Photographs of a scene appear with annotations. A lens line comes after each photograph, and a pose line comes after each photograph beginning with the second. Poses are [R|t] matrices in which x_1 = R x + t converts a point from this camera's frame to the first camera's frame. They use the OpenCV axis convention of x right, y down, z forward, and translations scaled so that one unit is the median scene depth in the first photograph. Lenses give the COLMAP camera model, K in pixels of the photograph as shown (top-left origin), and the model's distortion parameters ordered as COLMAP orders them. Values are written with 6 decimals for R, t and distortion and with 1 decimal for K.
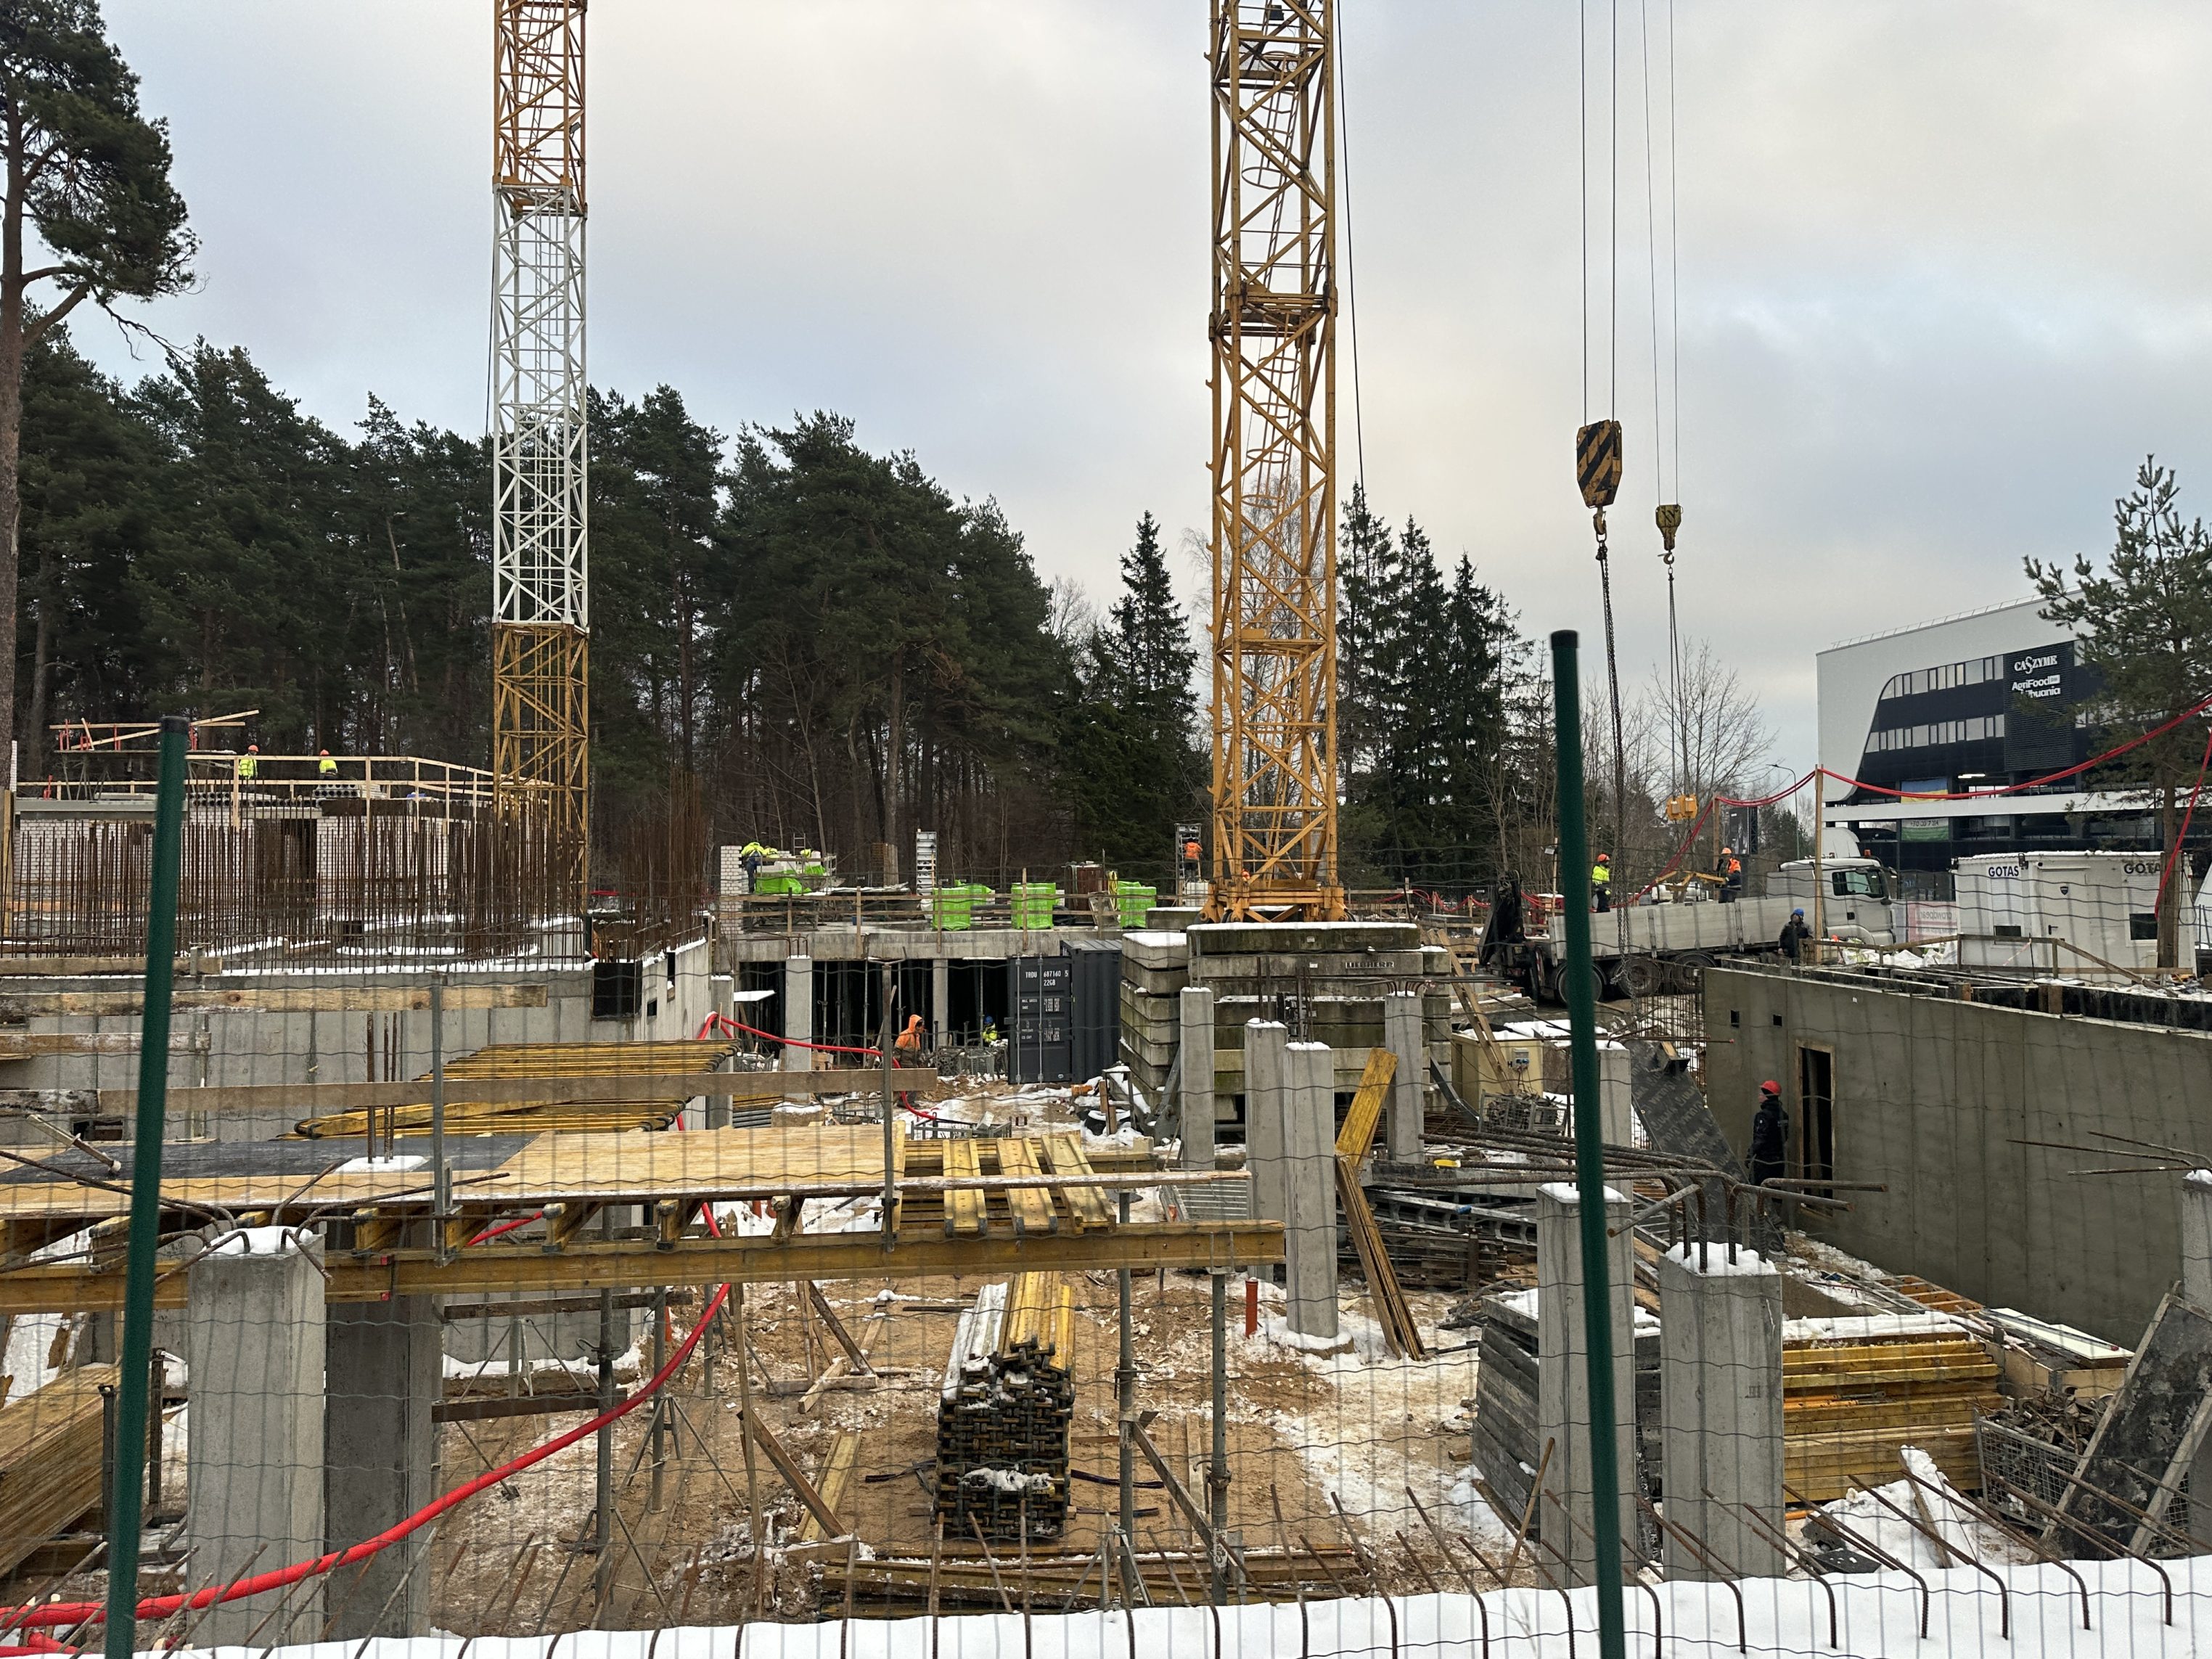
lens RADIAL K [[1519.3, 0, 1100.6], [0, 1519.3, 836.7], [0, 0, 1]] dist [0.036068, -0.007323]
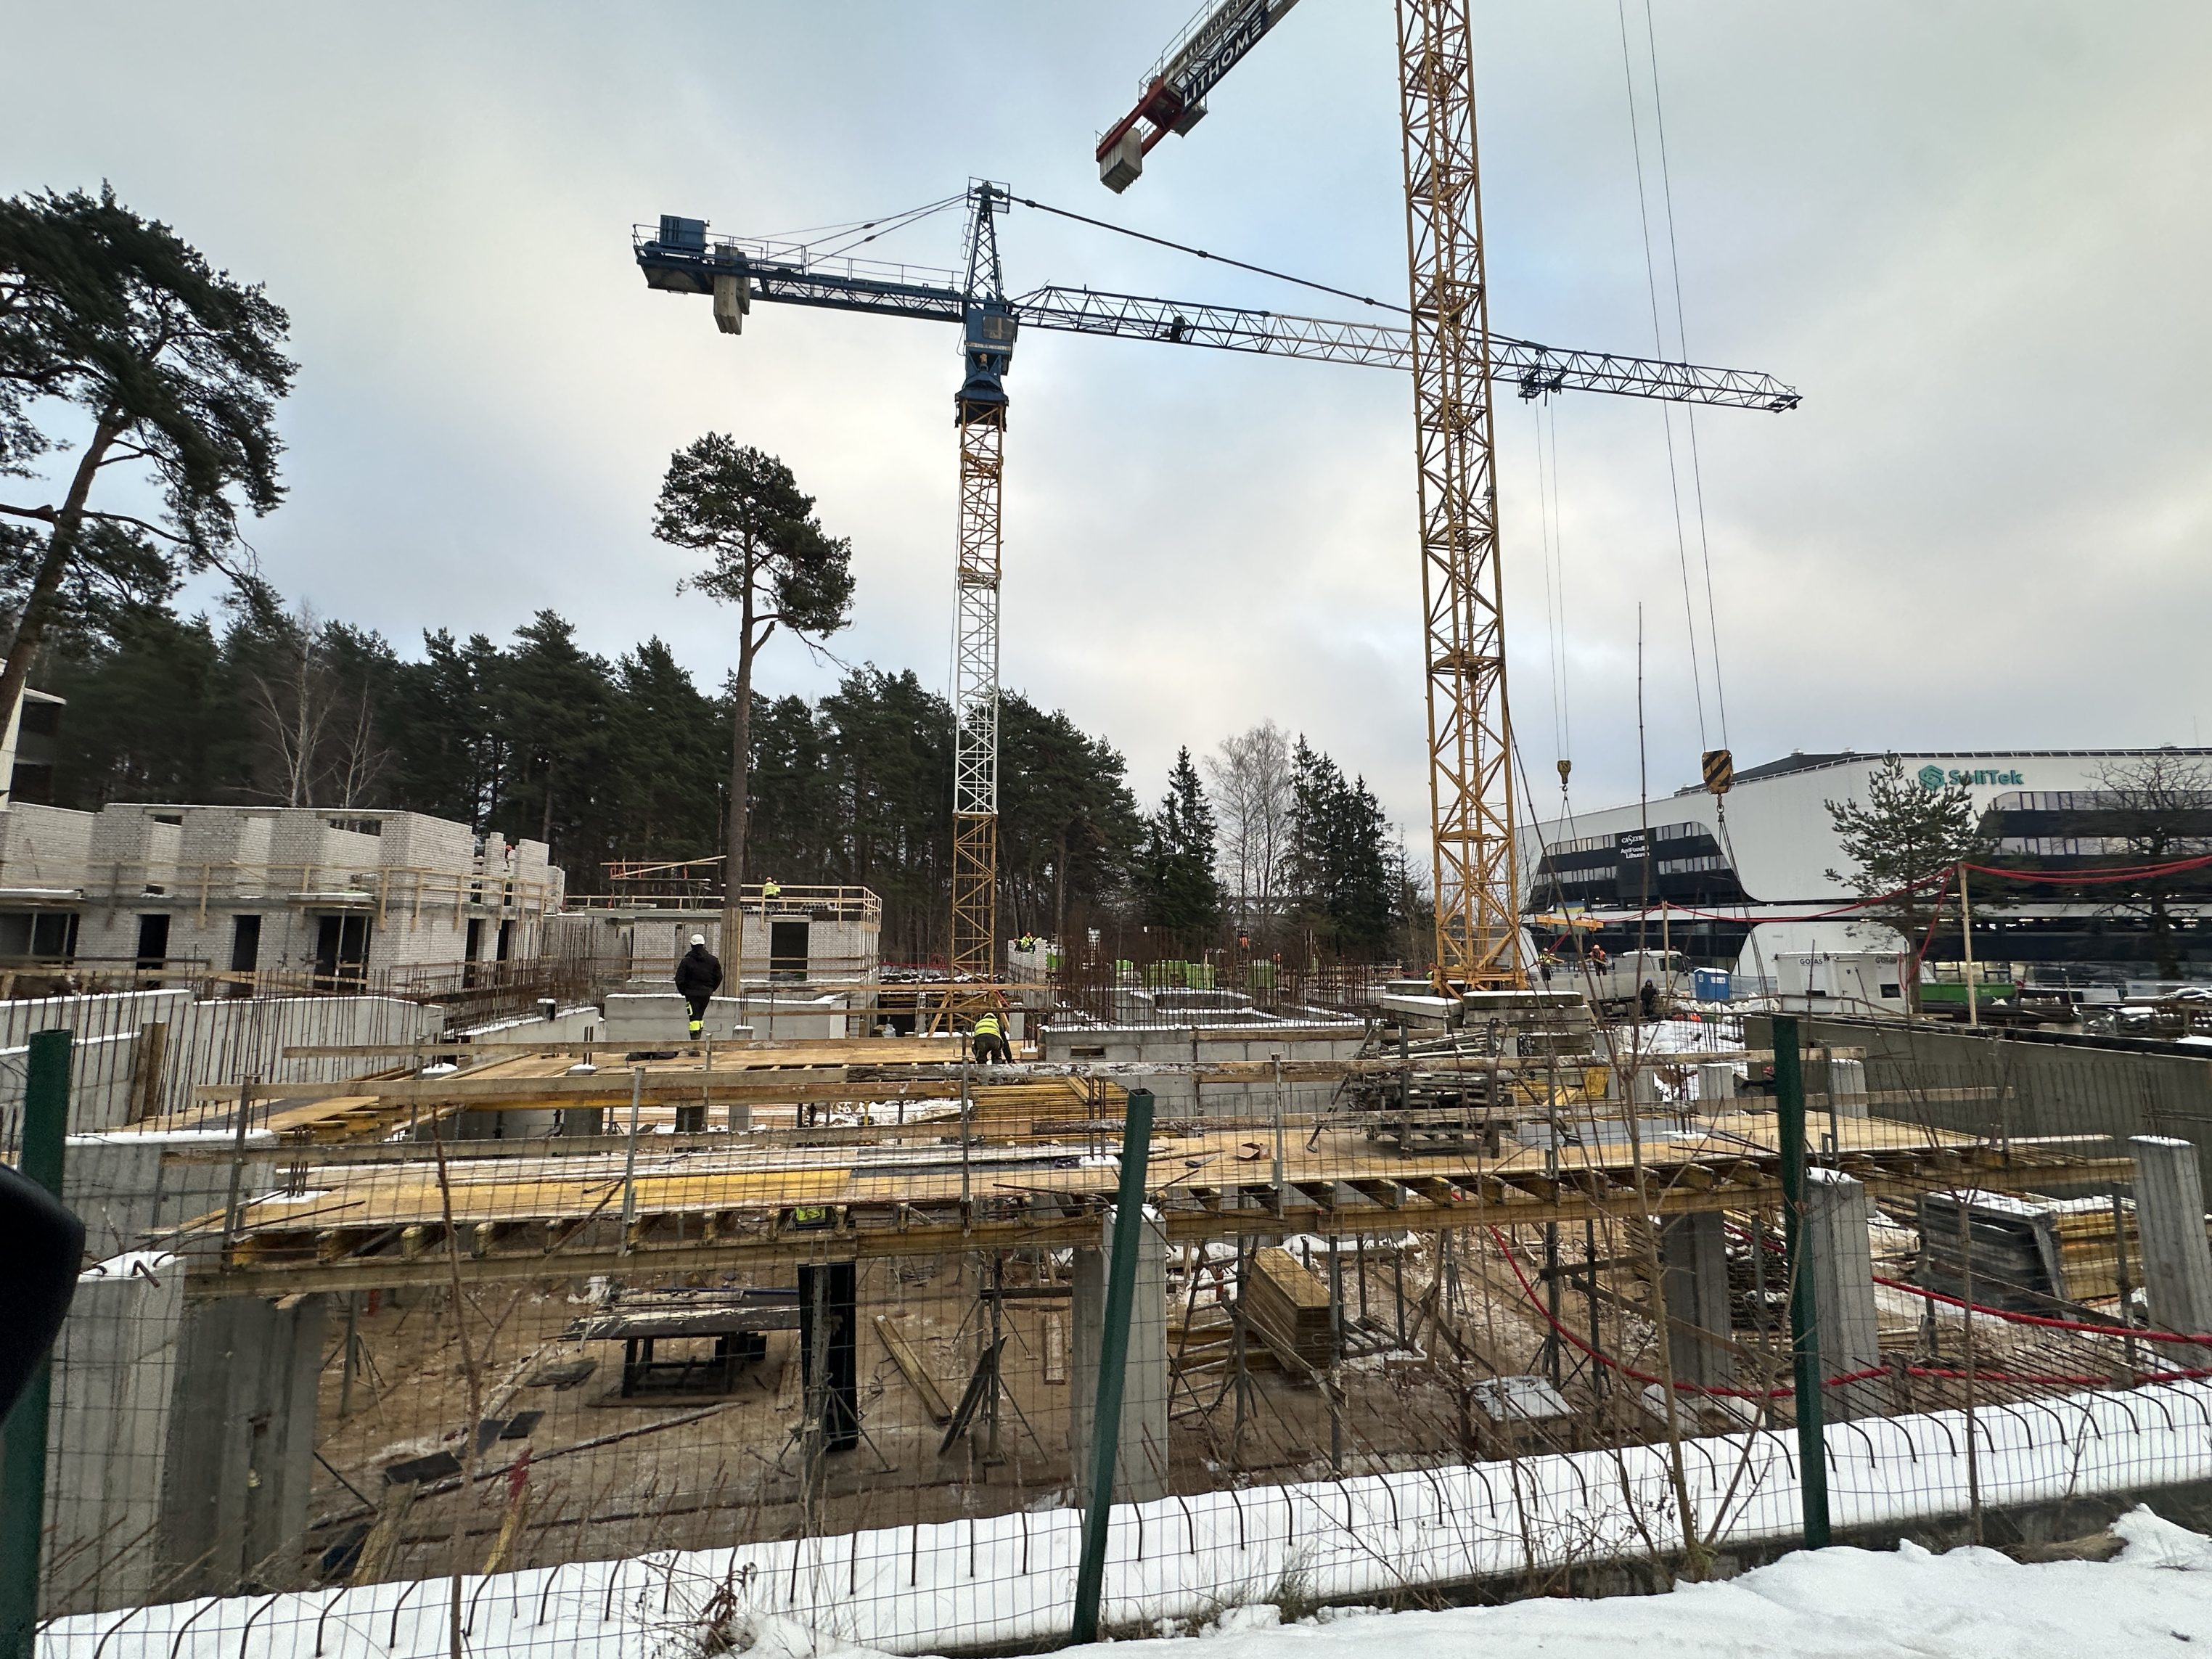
lens RADIAL K [[899.2, 0, 1115.2], [0, 899.2, 827.2], [0, 0, 1]] dist [-0.002210, -0.000184]
pose [[0.995239, 0.018045, 0.095777, -0.149609], [-0.007573, 0.994057, -0.108599, -0.005942], [-0.097167, 0.107356, 0.989461, -0.014063]]
